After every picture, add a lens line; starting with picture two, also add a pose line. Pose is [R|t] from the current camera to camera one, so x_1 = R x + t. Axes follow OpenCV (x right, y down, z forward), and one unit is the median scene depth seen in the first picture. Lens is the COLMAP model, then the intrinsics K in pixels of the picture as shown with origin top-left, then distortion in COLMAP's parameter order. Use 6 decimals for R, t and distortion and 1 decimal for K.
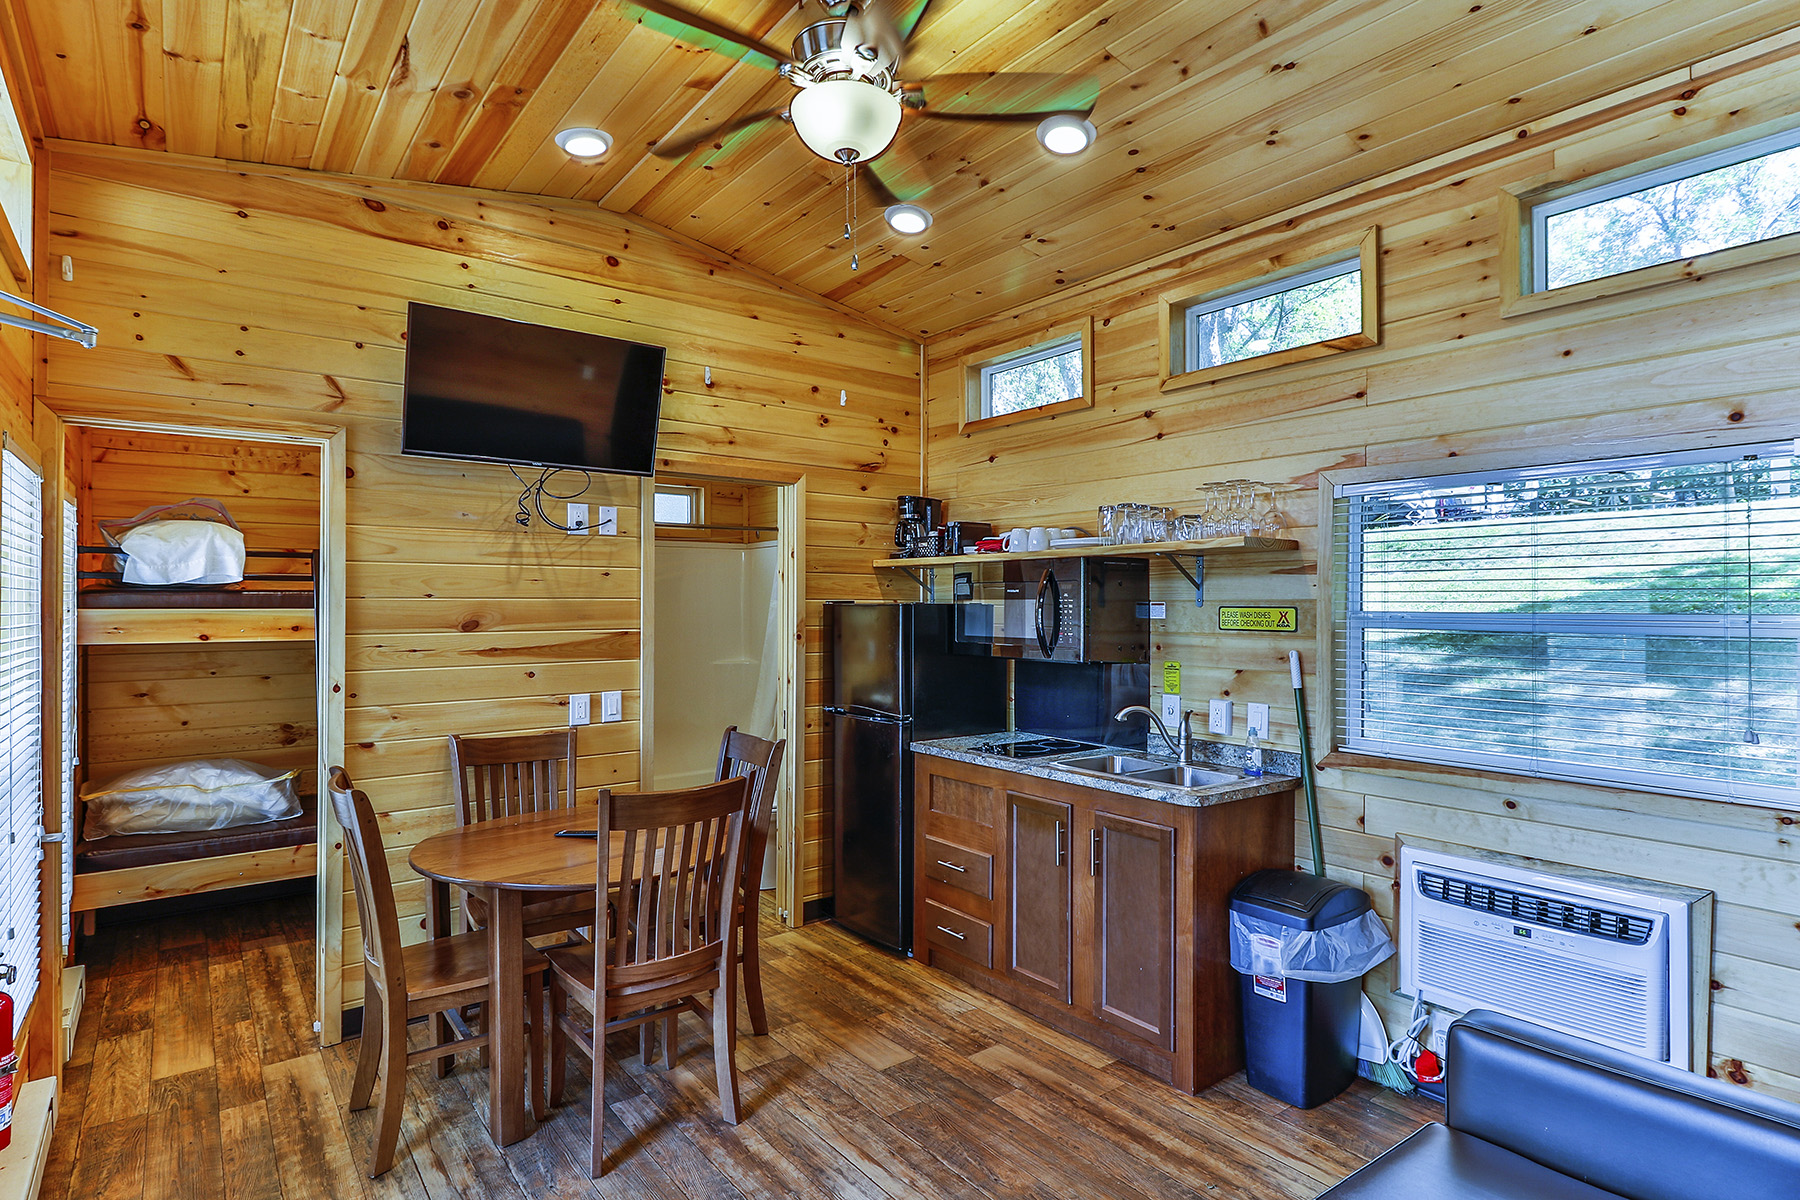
lens RADIAL K [[924.8, 0, 902.3], [0, 924.8, 596.5], [0, 0, 1]] dist [0.002506, -0.001873]
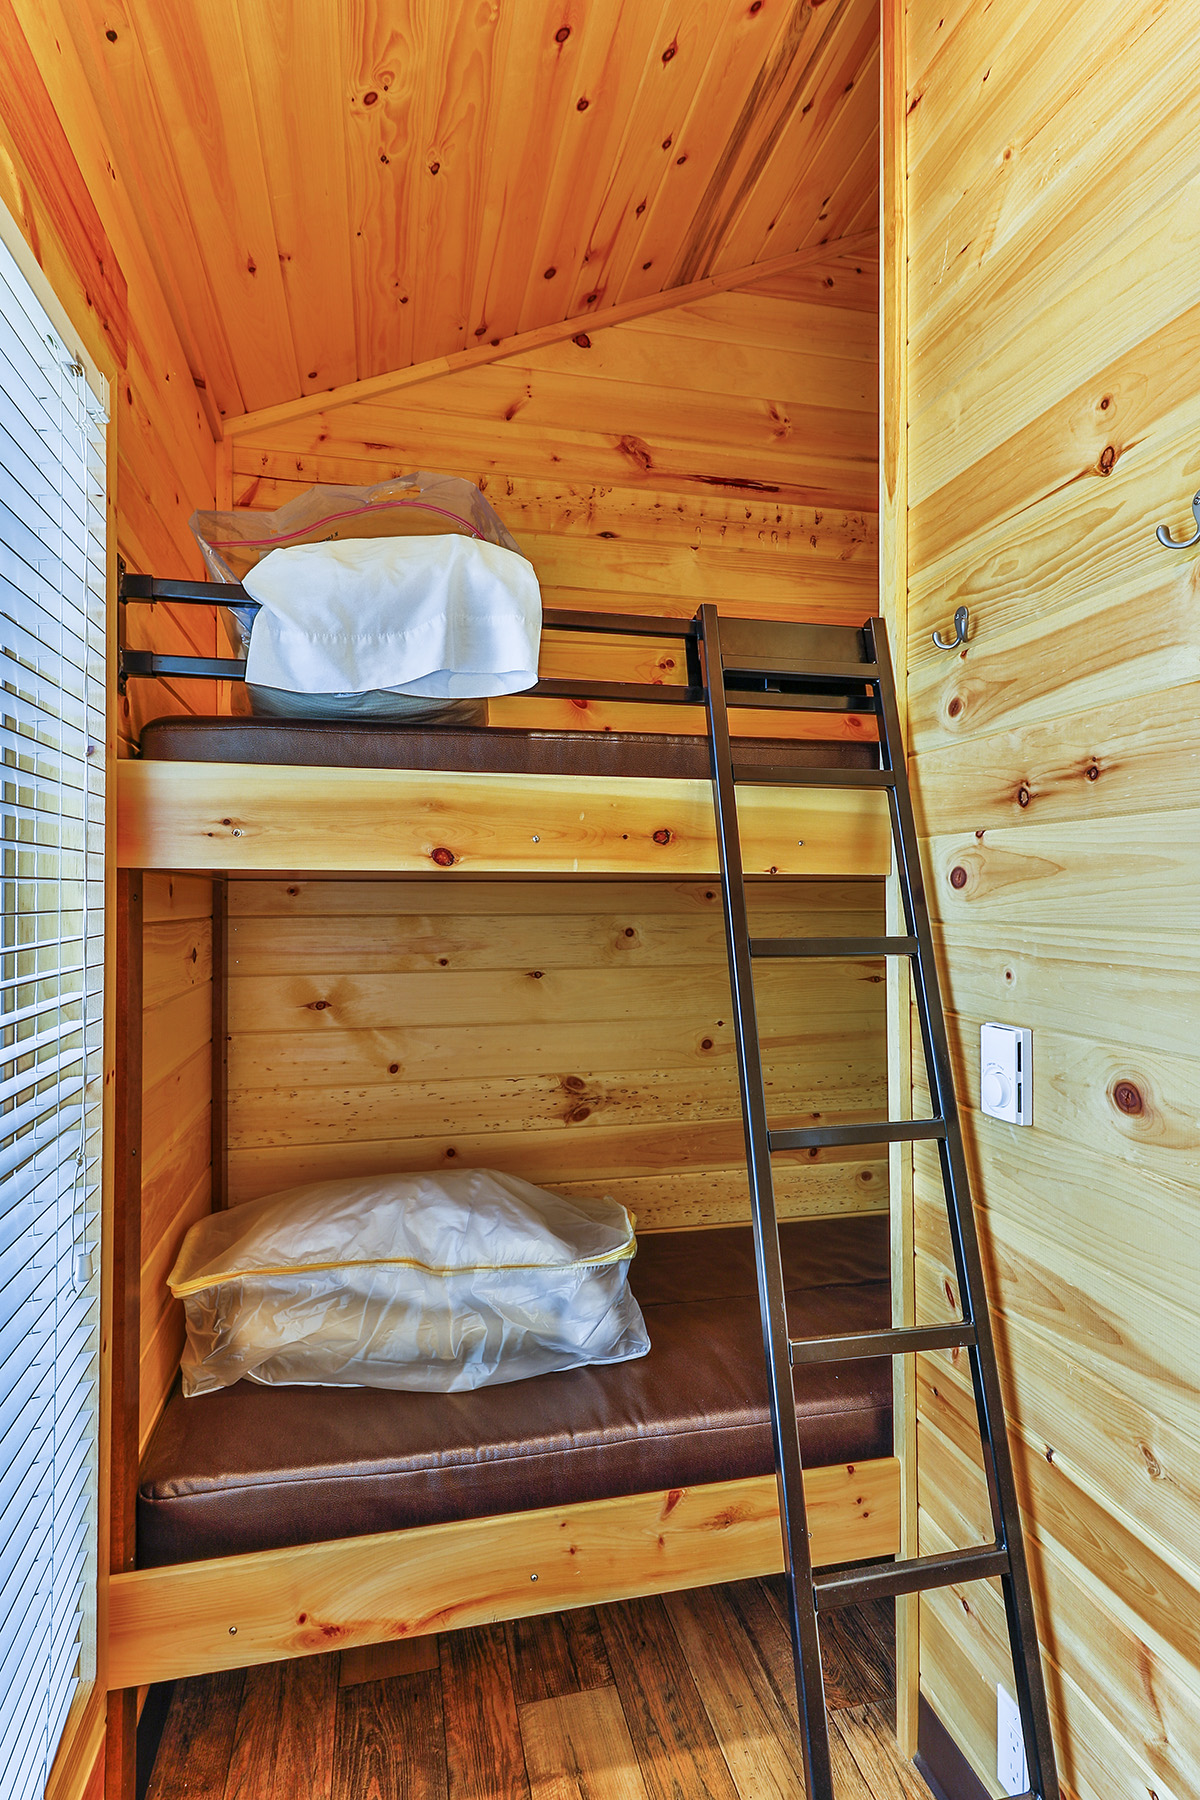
lens RADIAL K [[924.8, 0, 599.8], [0, 924.8, 895.4], [0, 0, 1]] dist [0.002506, -0.001873]
pose [[0.905632, -0.001753, -0.424061, -0.466890], [0.001148, 0.999998, -0.001682, 0.049212], [0.424063, 0.001037, 0.905632, 0.600350]]
